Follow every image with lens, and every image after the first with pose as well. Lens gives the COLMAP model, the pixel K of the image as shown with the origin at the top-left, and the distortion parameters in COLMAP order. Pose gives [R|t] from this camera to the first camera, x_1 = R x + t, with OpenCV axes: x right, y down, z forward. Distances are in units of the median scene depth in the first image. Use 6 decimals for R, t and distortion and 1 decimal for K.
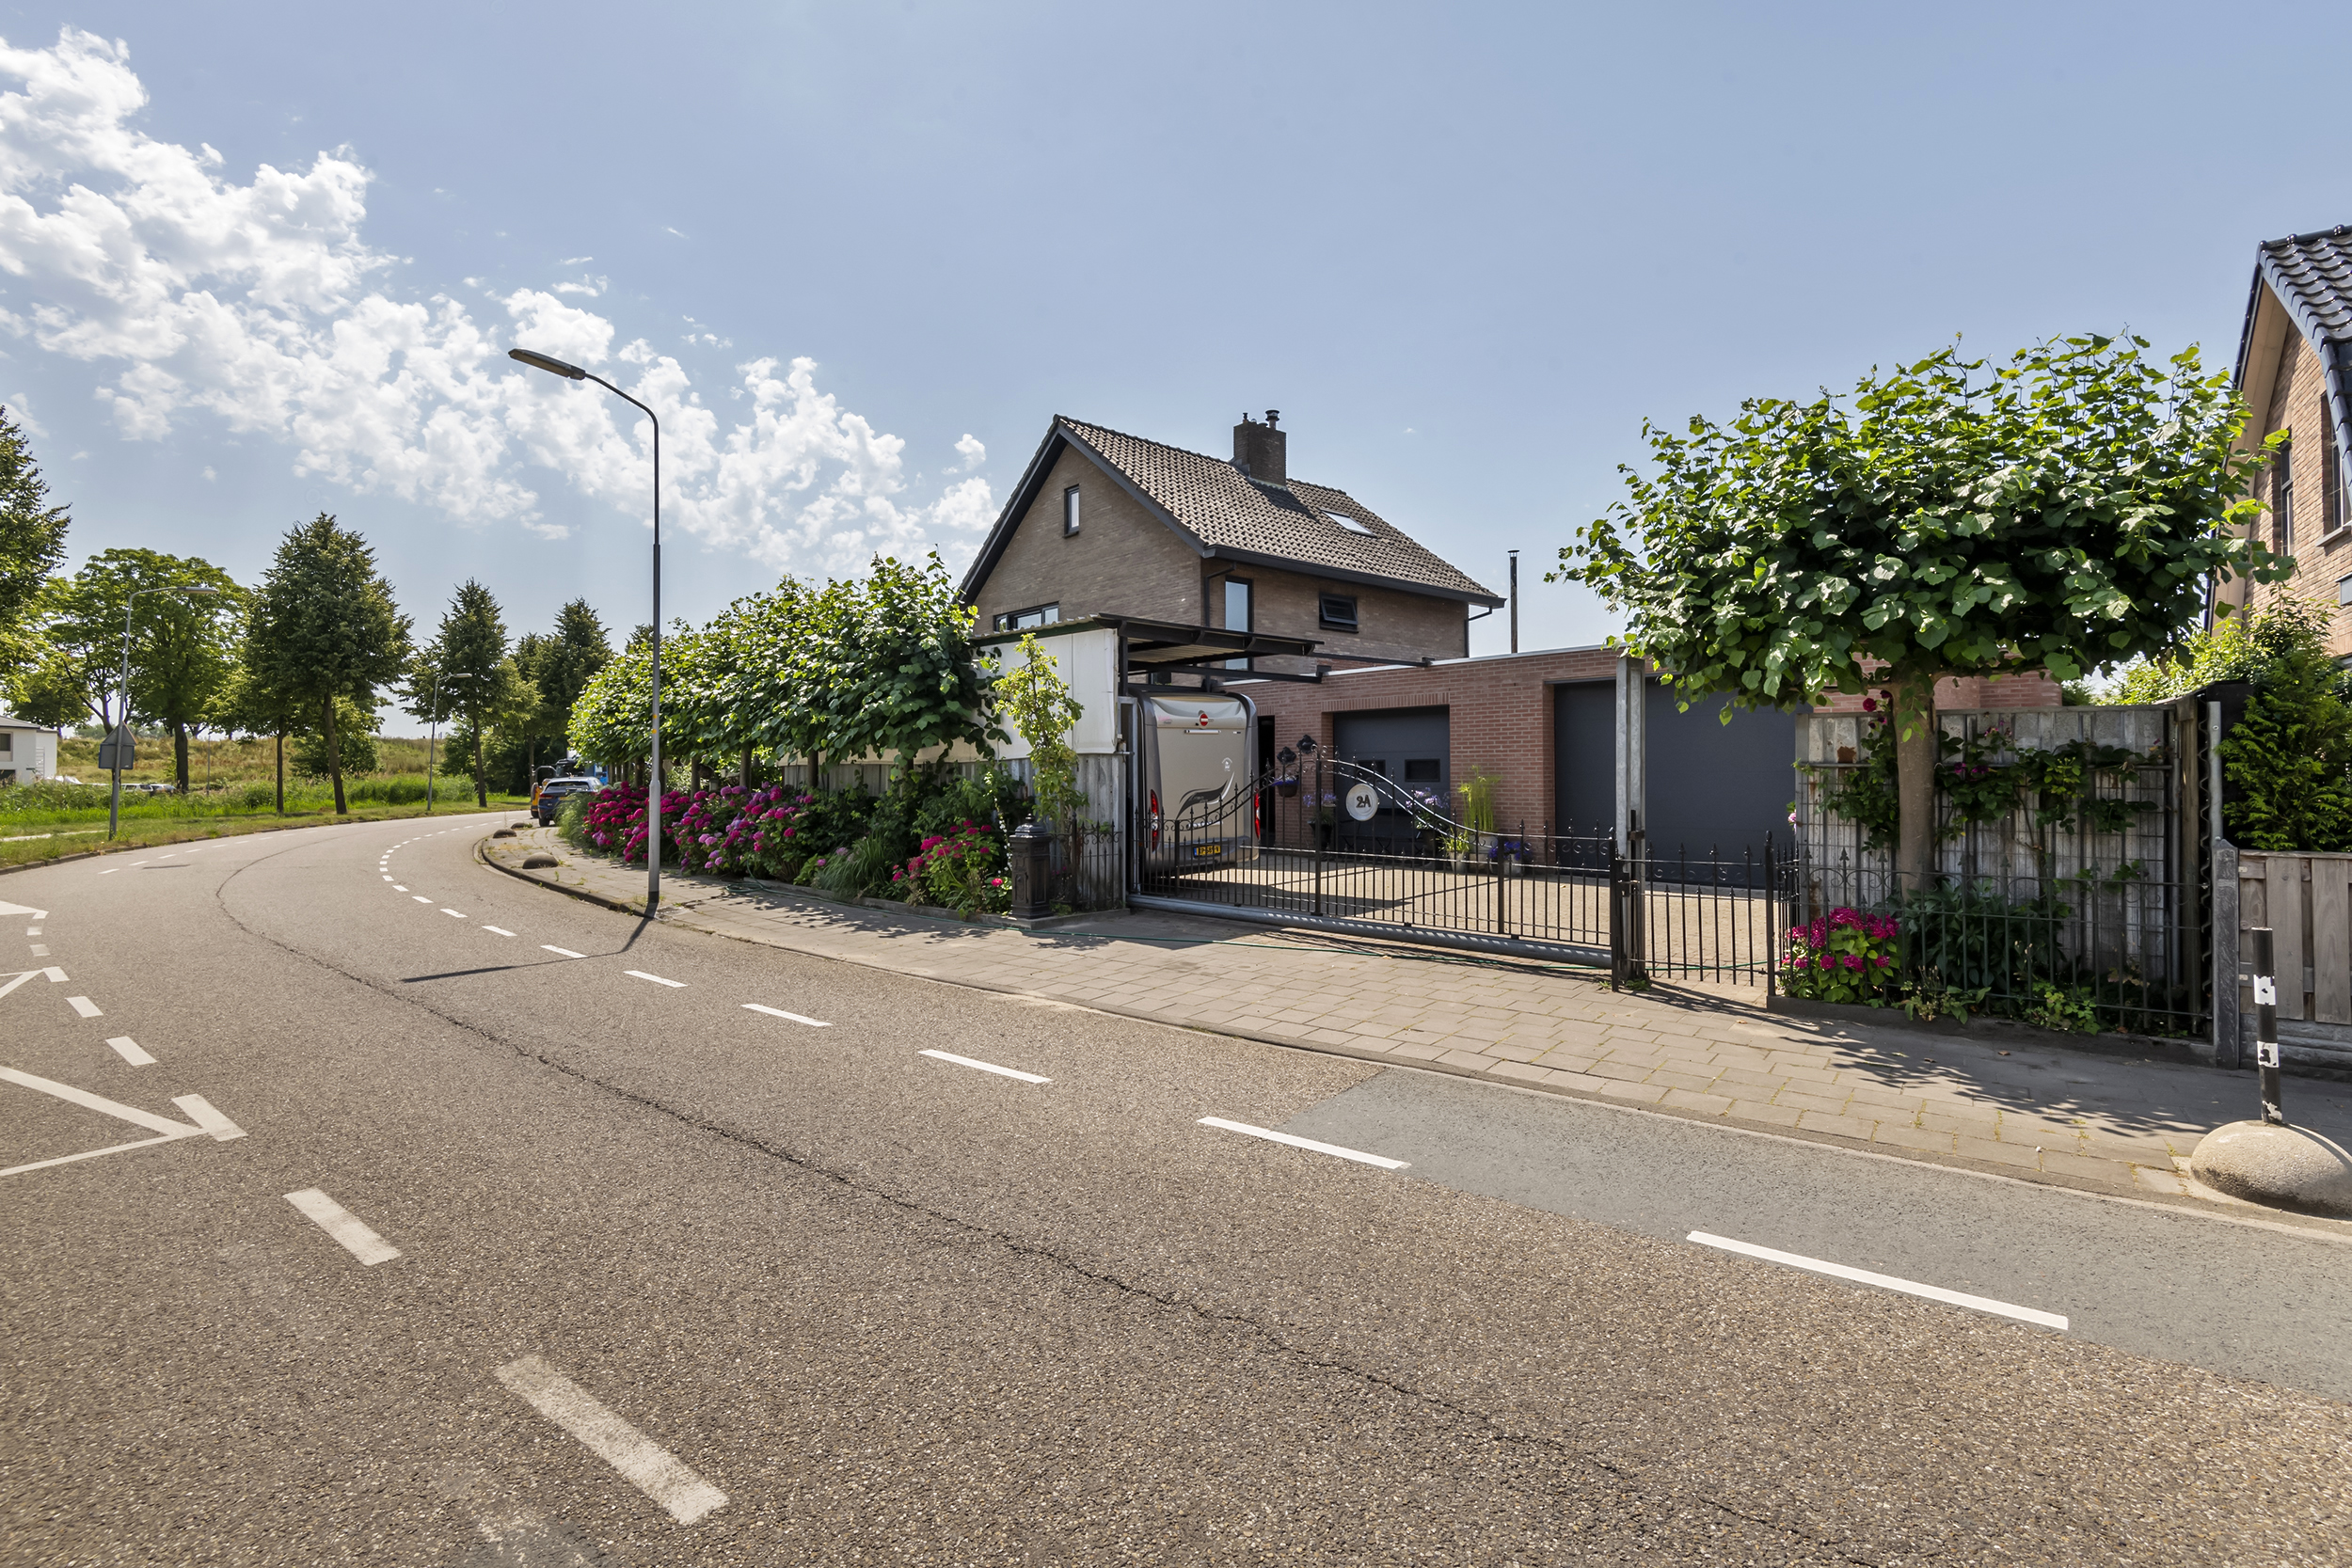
lens RADIAL K [[1079.9, 0, 1177.6], [0, 1079.9, 771.1], [0, 0, 1]] dist [0.001695, -0.000063]
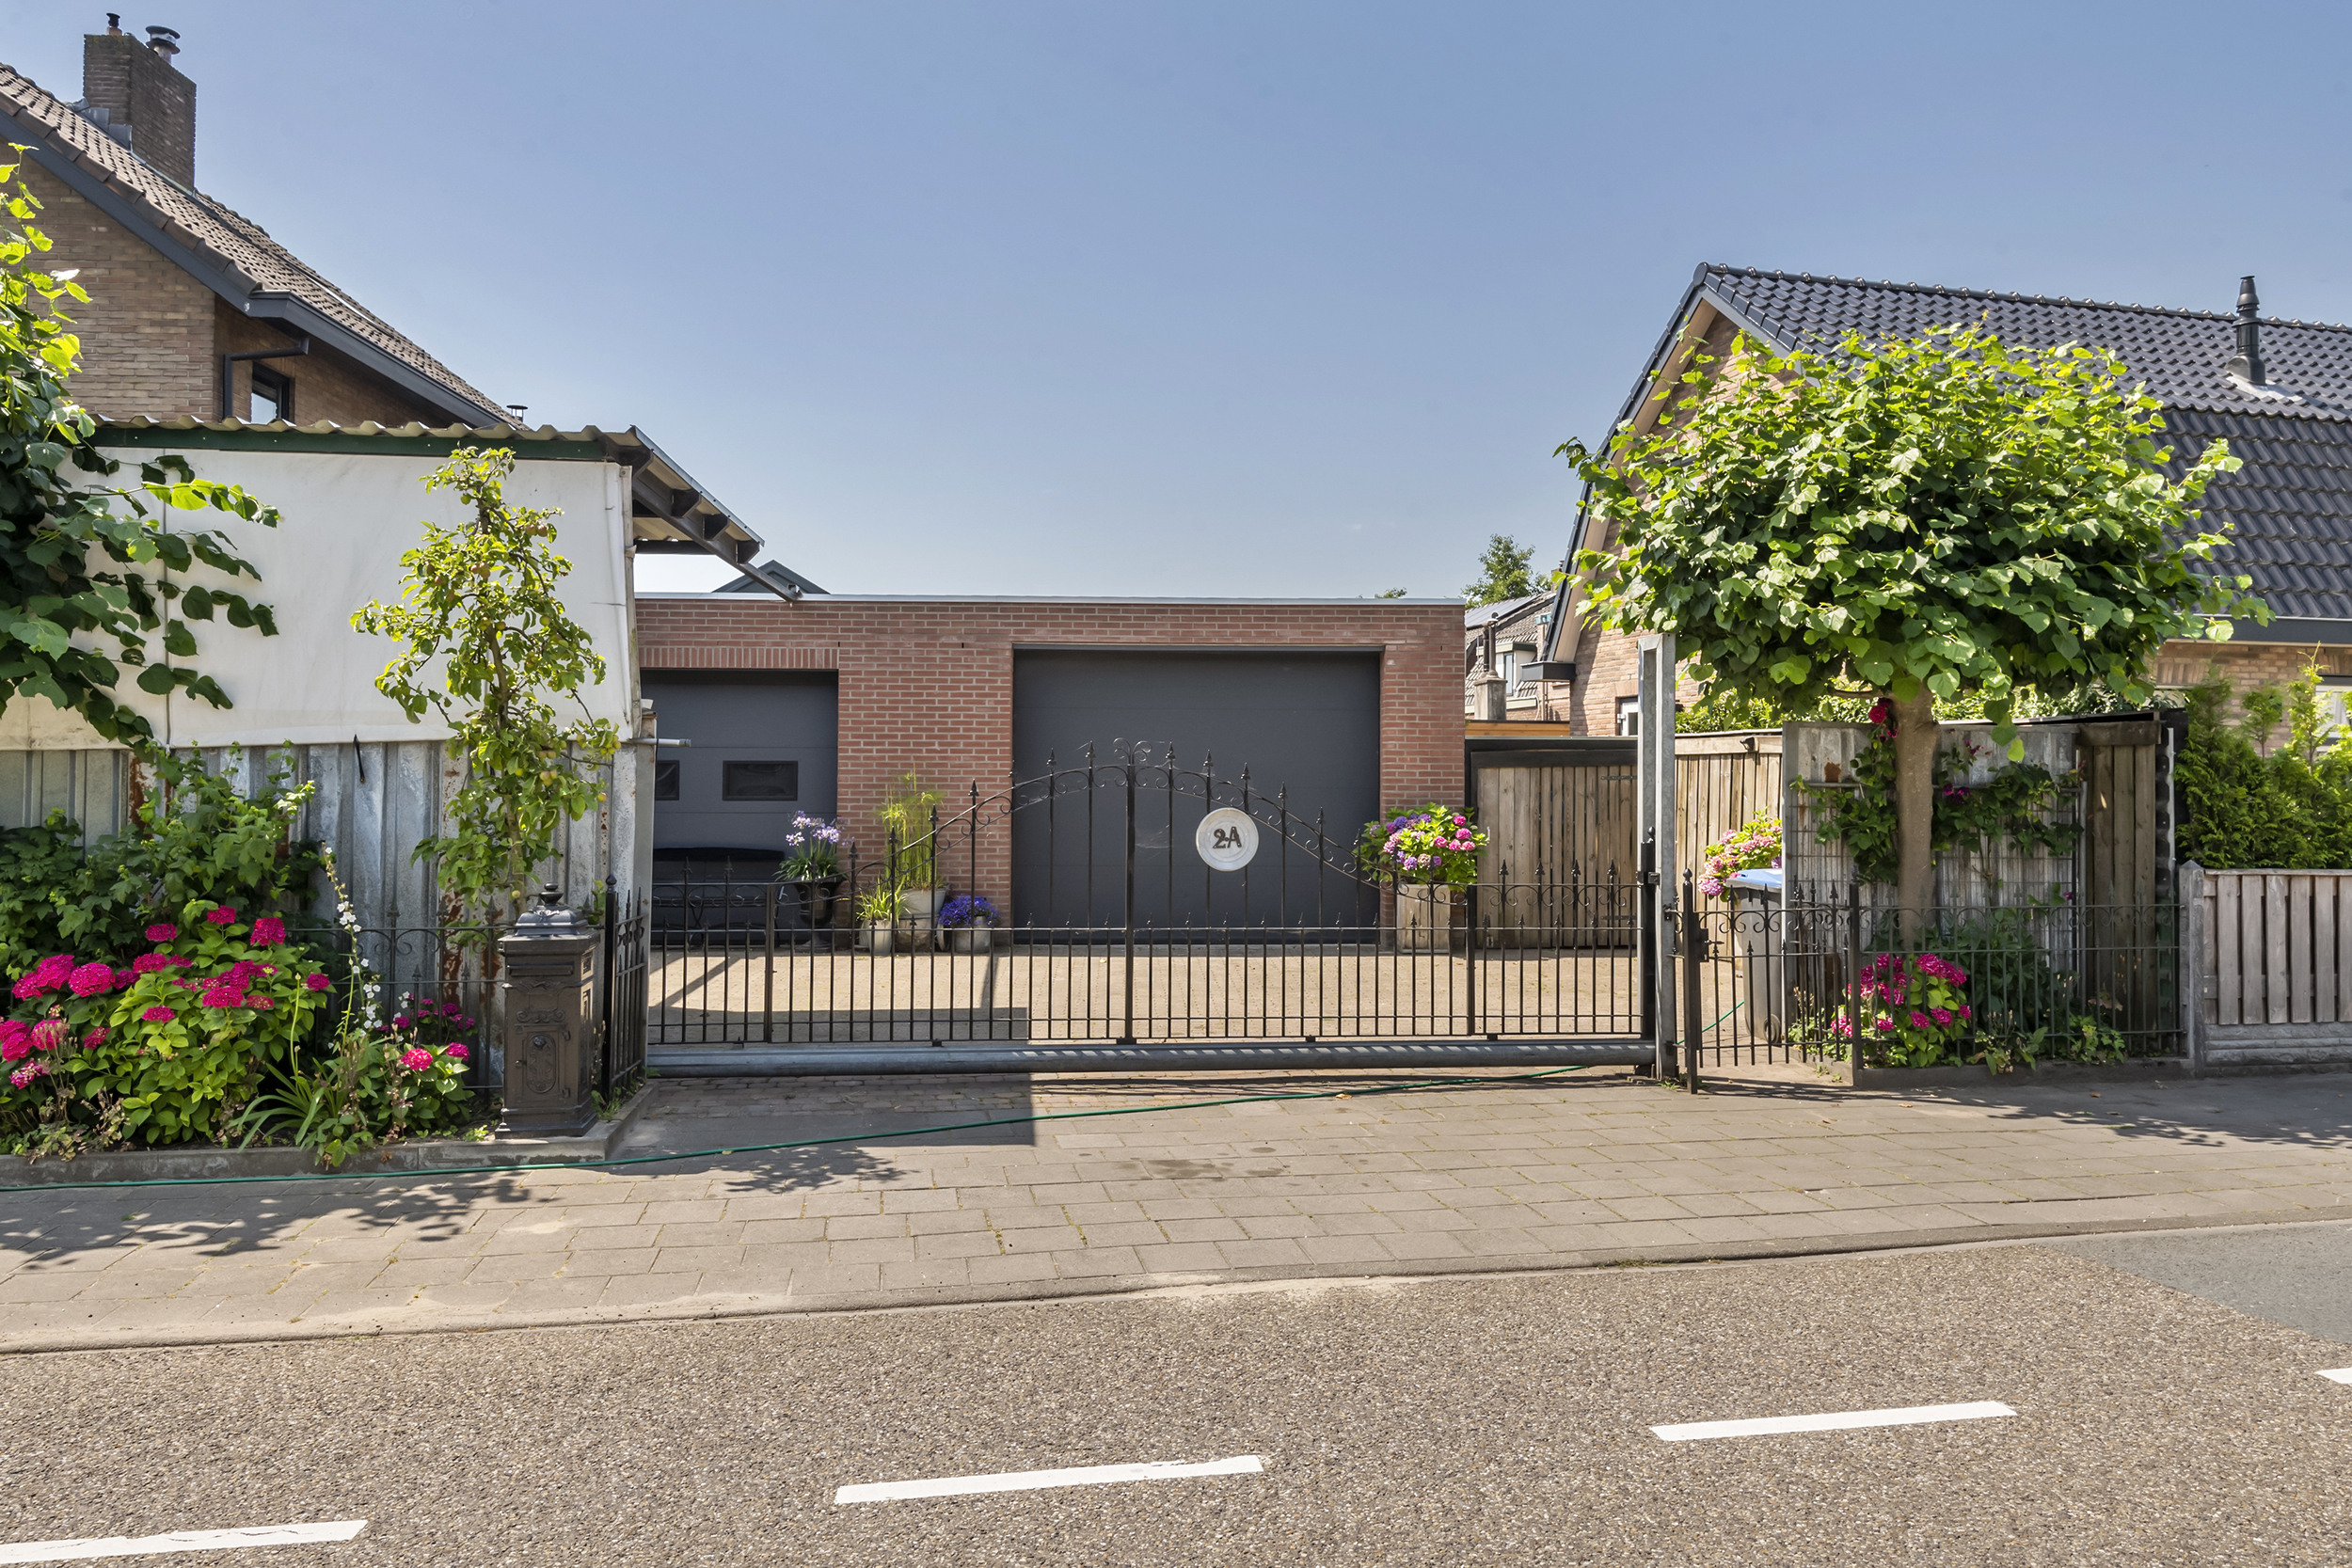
lens RADIAL K [[1668.6, 0, 1176.4], [0, 1668.6, 793.3], [0, 0, 1]] dist [0.010884, 0.000984]
pose [[0.626231, 0.001863, 0.779635, -0.601795], [-0.008663, 0.999952, 0.004569, -0.000006], [-0.779589, -0.009615, 0.626217, 0.498137]]
